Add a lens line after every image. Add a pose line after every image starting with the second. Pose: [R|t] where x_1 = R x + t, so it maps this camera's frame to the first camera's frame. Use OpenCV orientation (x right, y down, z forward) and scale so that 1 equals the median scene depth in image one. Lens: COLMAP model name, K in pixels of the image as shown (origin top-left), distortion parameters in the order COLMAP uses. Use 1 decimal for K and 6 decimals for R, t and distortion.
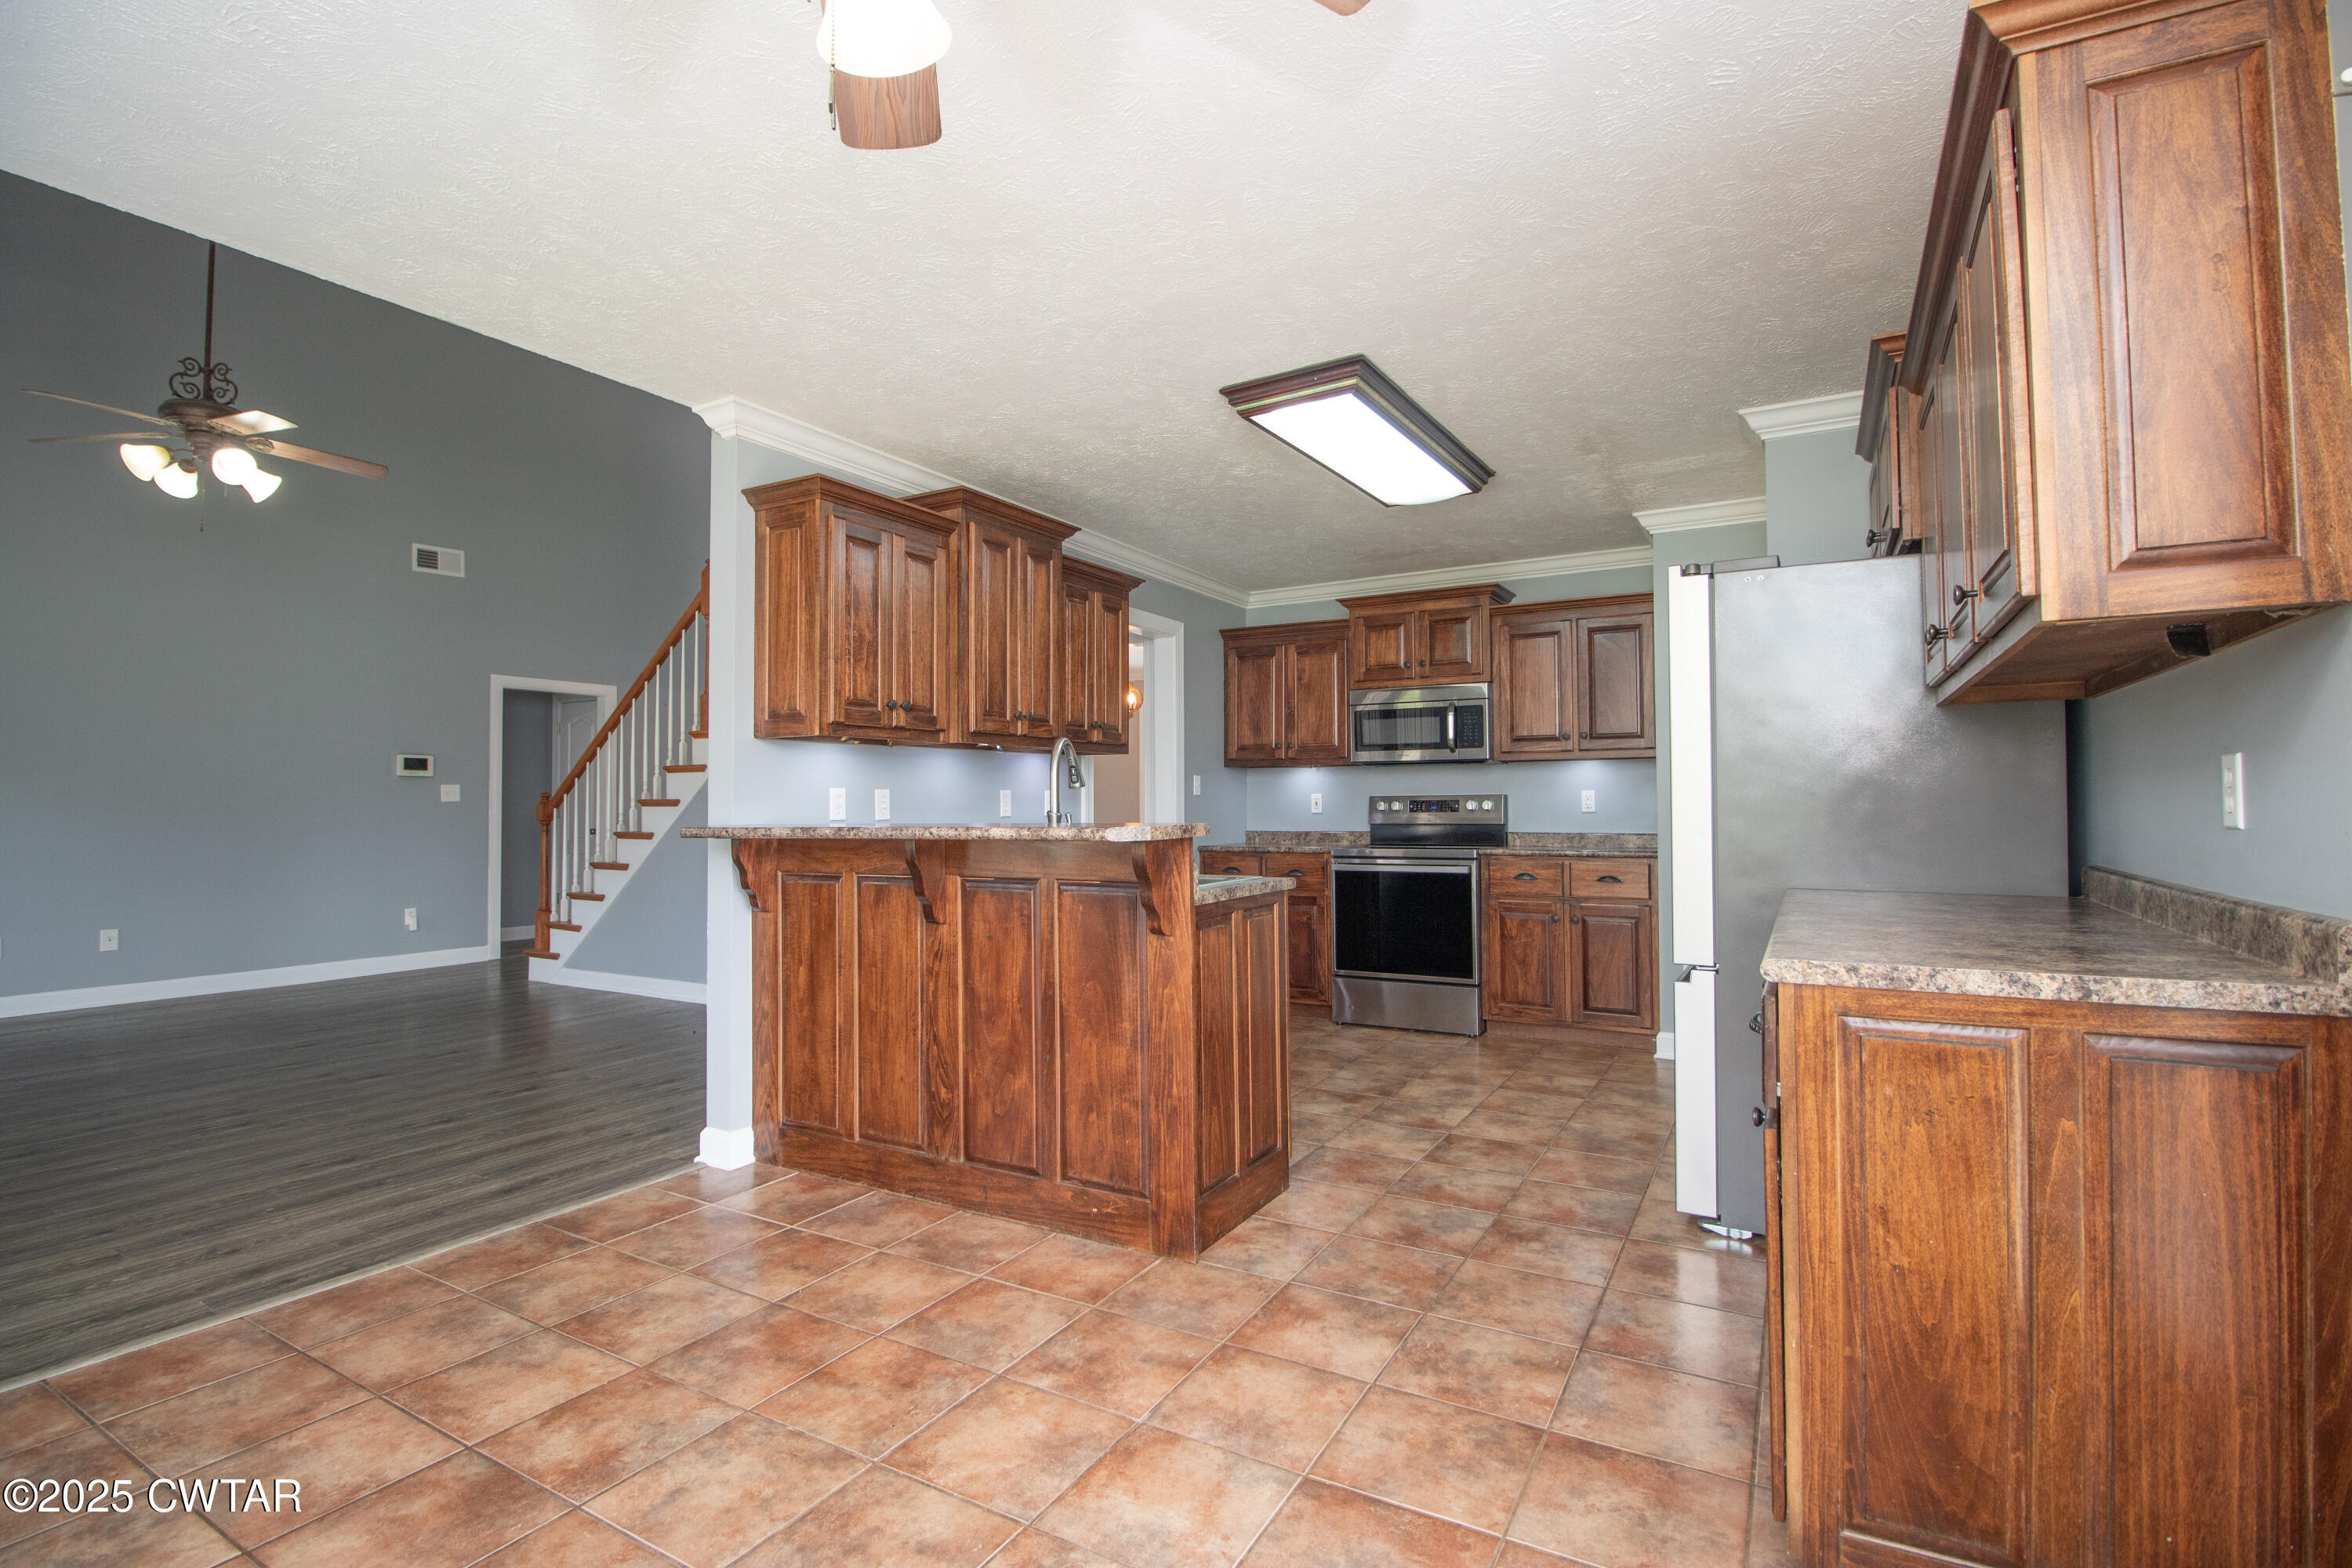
lens RADIAL K [[1082.0, 0, 1183.9], [0, 1082.0, 777.3], [0, 0, 1]] dist [-0.003240, -0.011589]
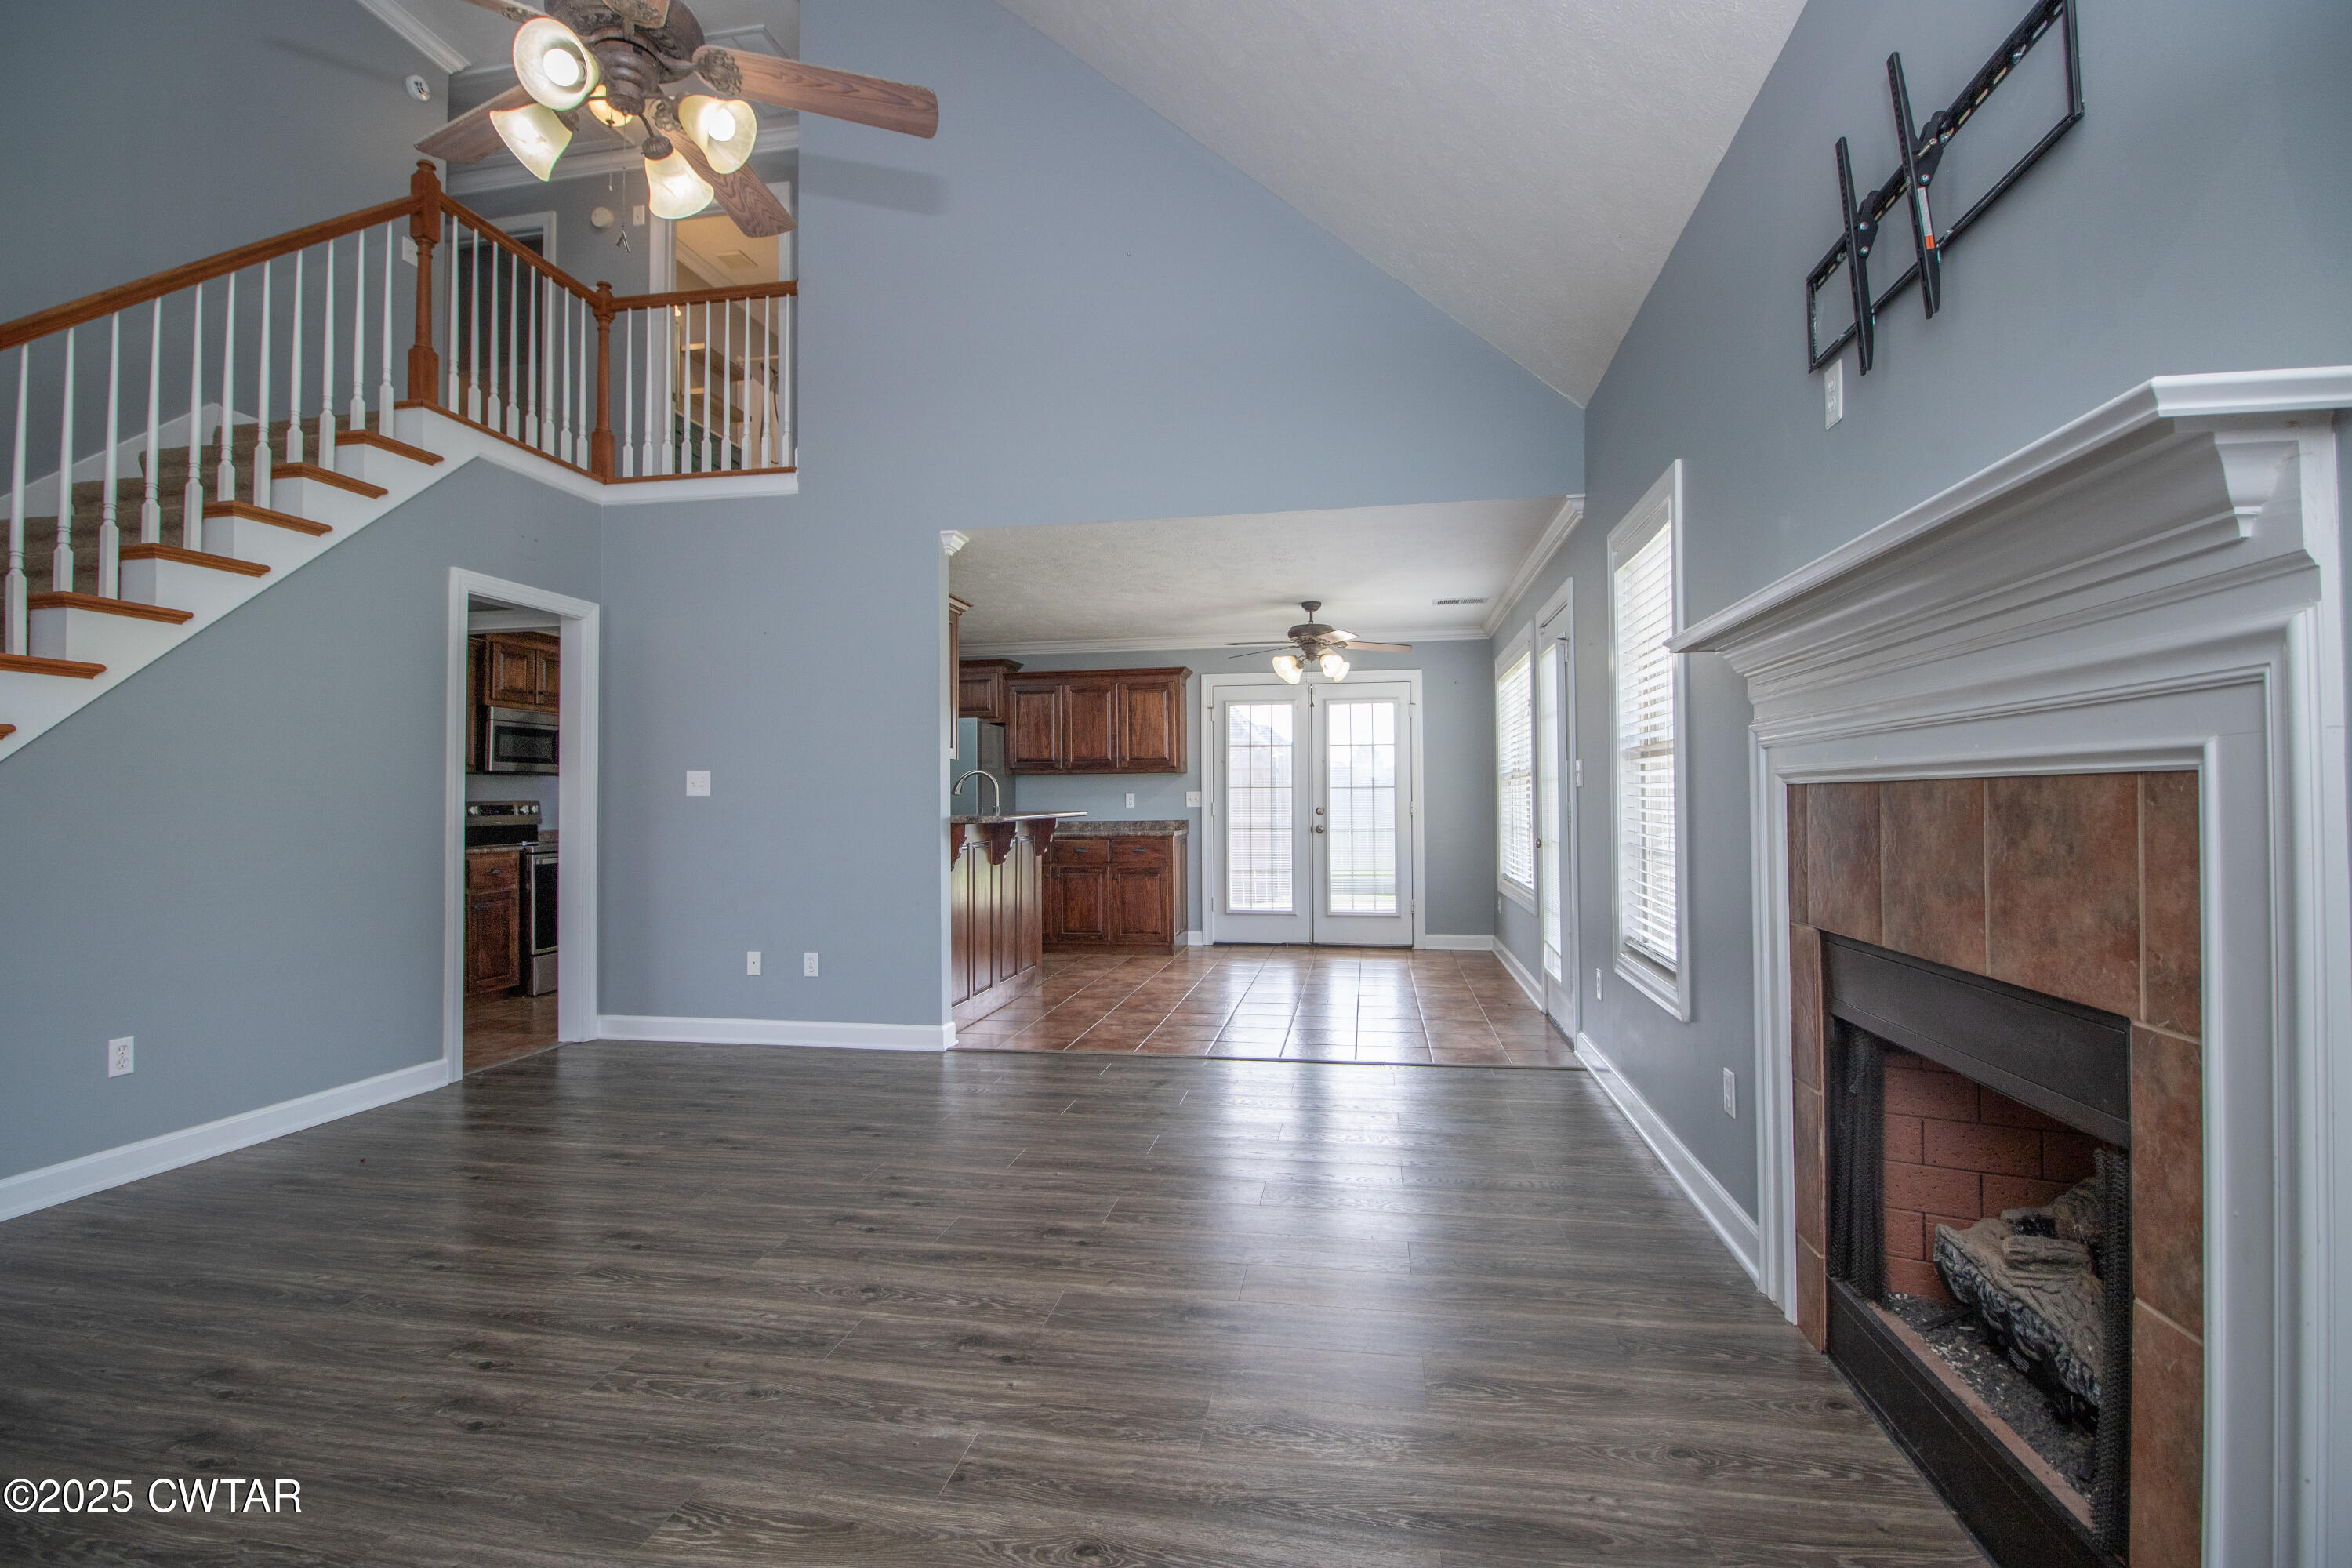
lens RADIAL K [[1082.0, 0, 1182.3], [0, 1082.0, 780.6], [0, 0, 1]] dist [-0.003240, -0.011589]
pose [[-0.341097, 0.026395, 0.939657, -2.098076], [-0.011939, 0.999403, -0.032407, 0.043040], [-0.939952, -0.022273, -0.340578, 1.311055]]
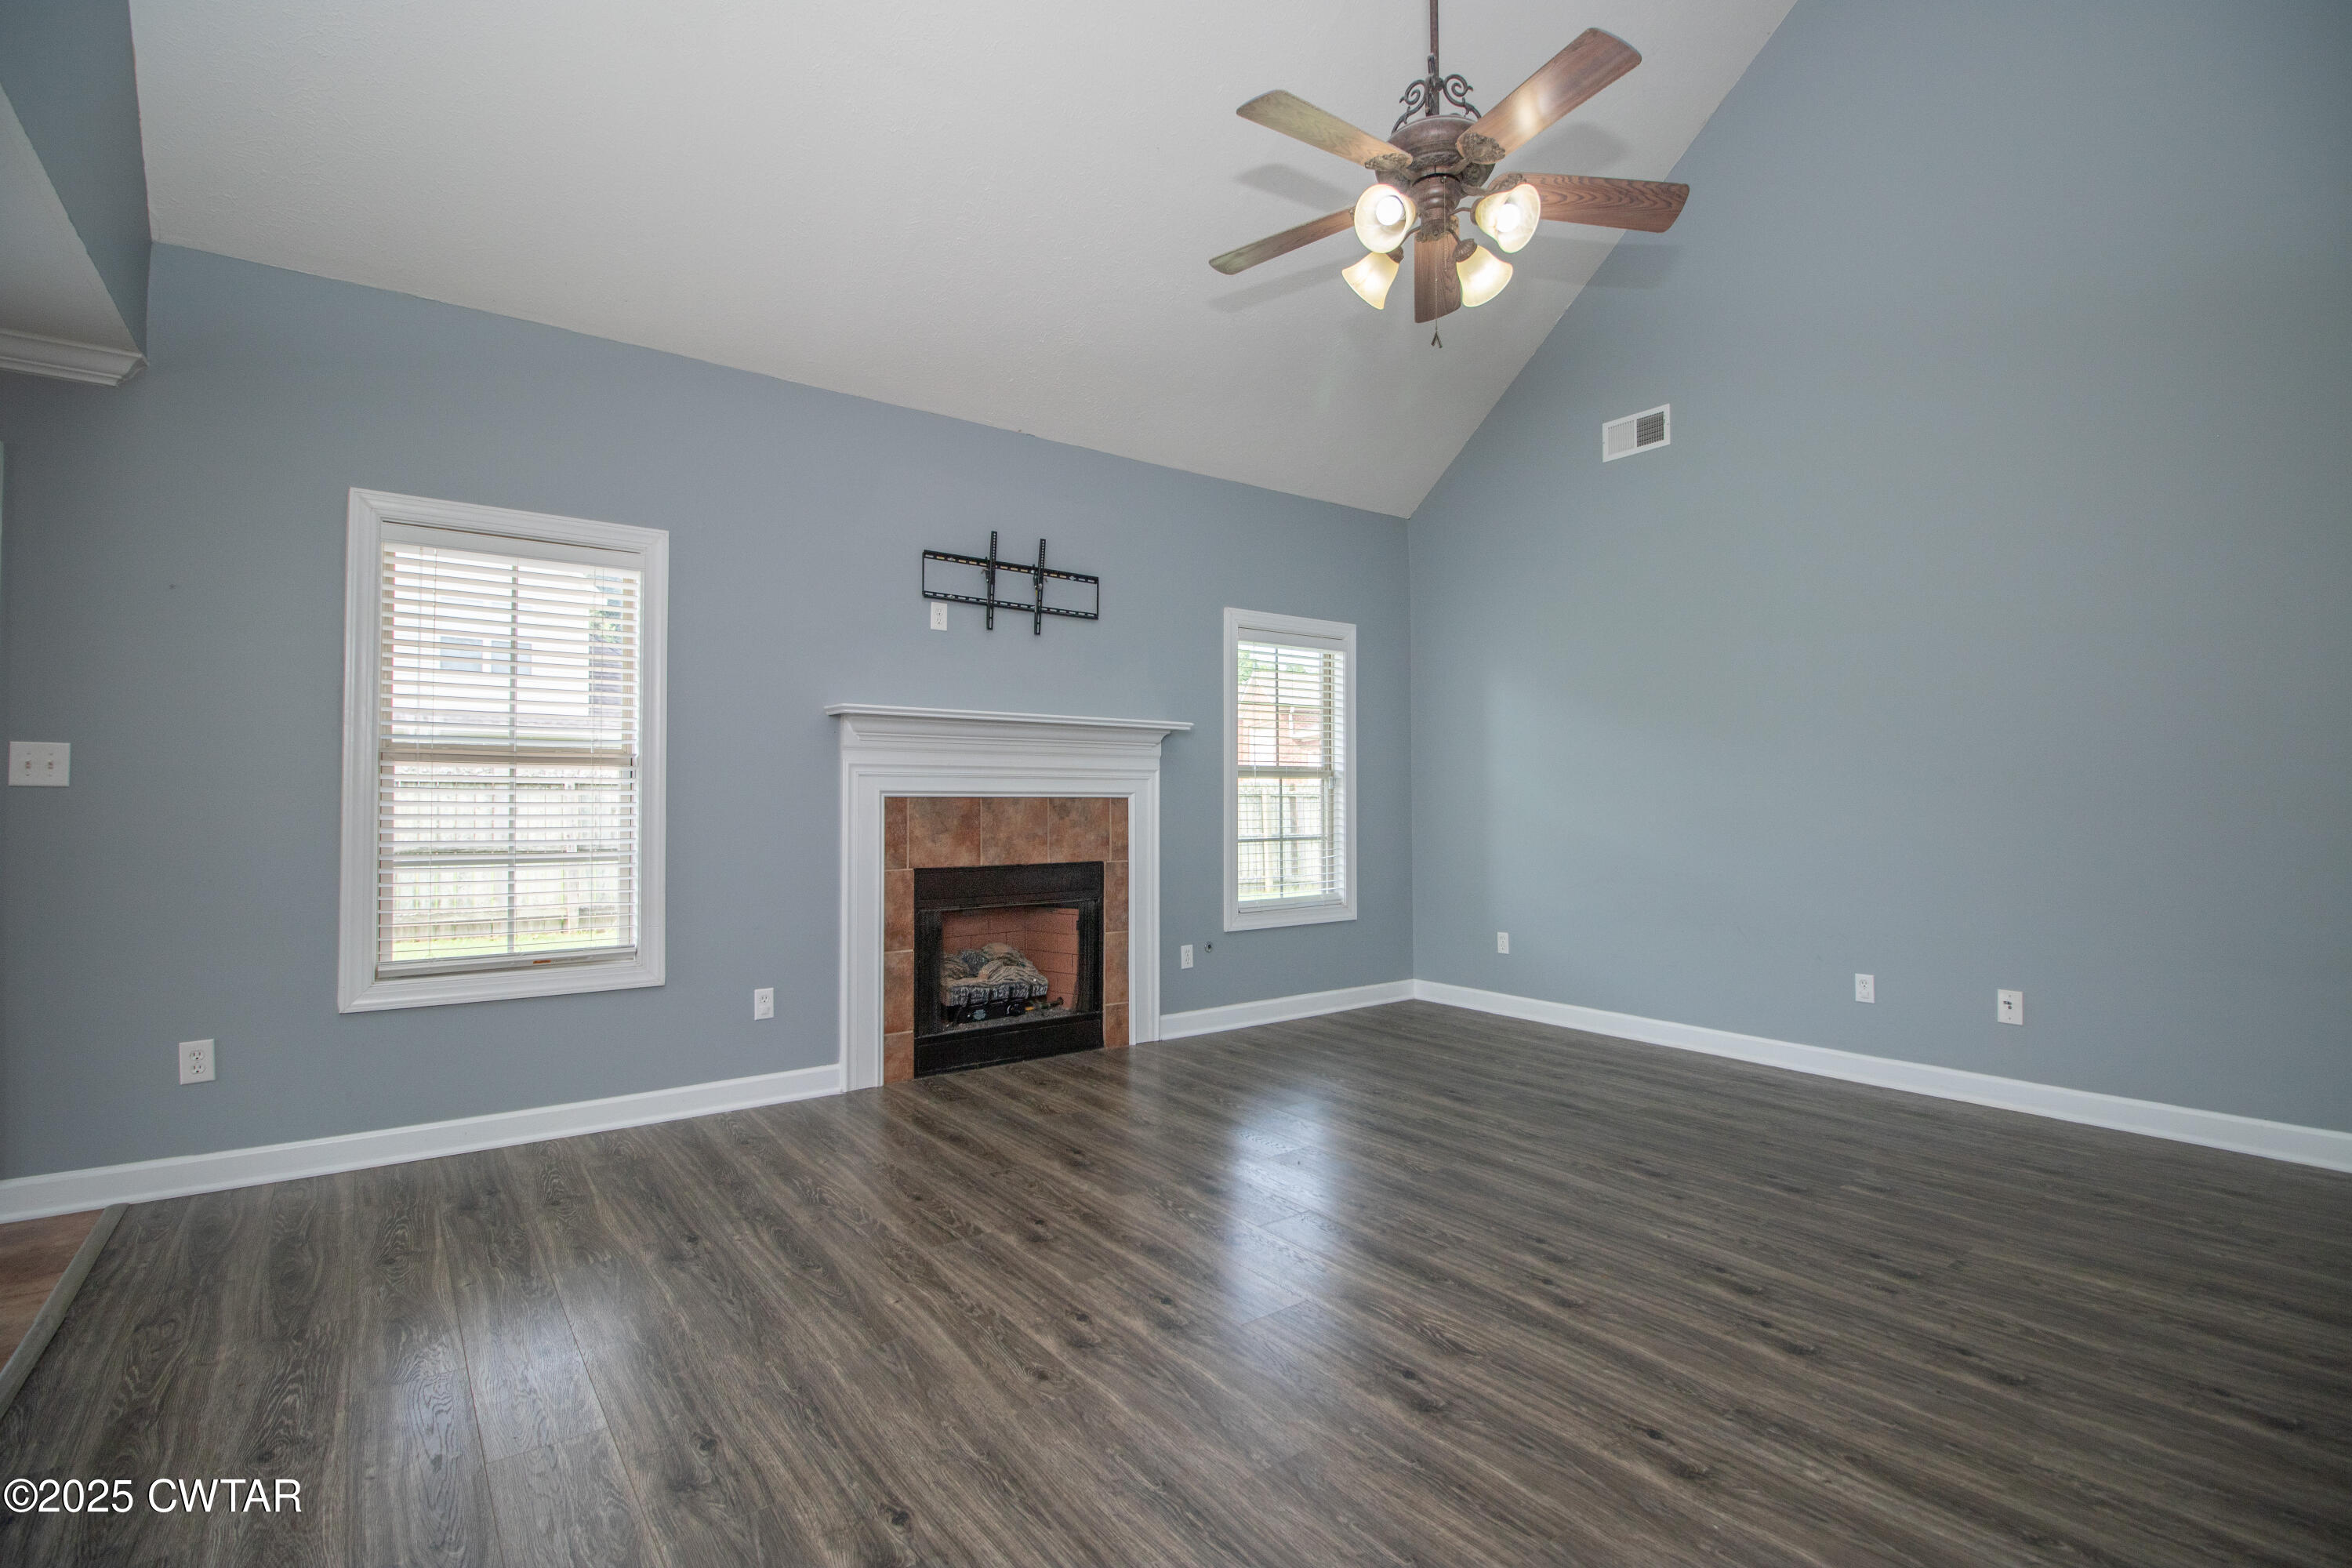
lens RADIAL K [[1082.0, 0, 1185.7], [0, 1082.0, 779.5], [0, 0, 1]] dist [-0.003240, -0.011589]
pose [[-0.394797, -0.013619, -0.918668, -0.431013], [0.025845, 0.999330, -0.025922, 0.040203], [0.918405, -0.033977, -0.394180, 1.571446]]
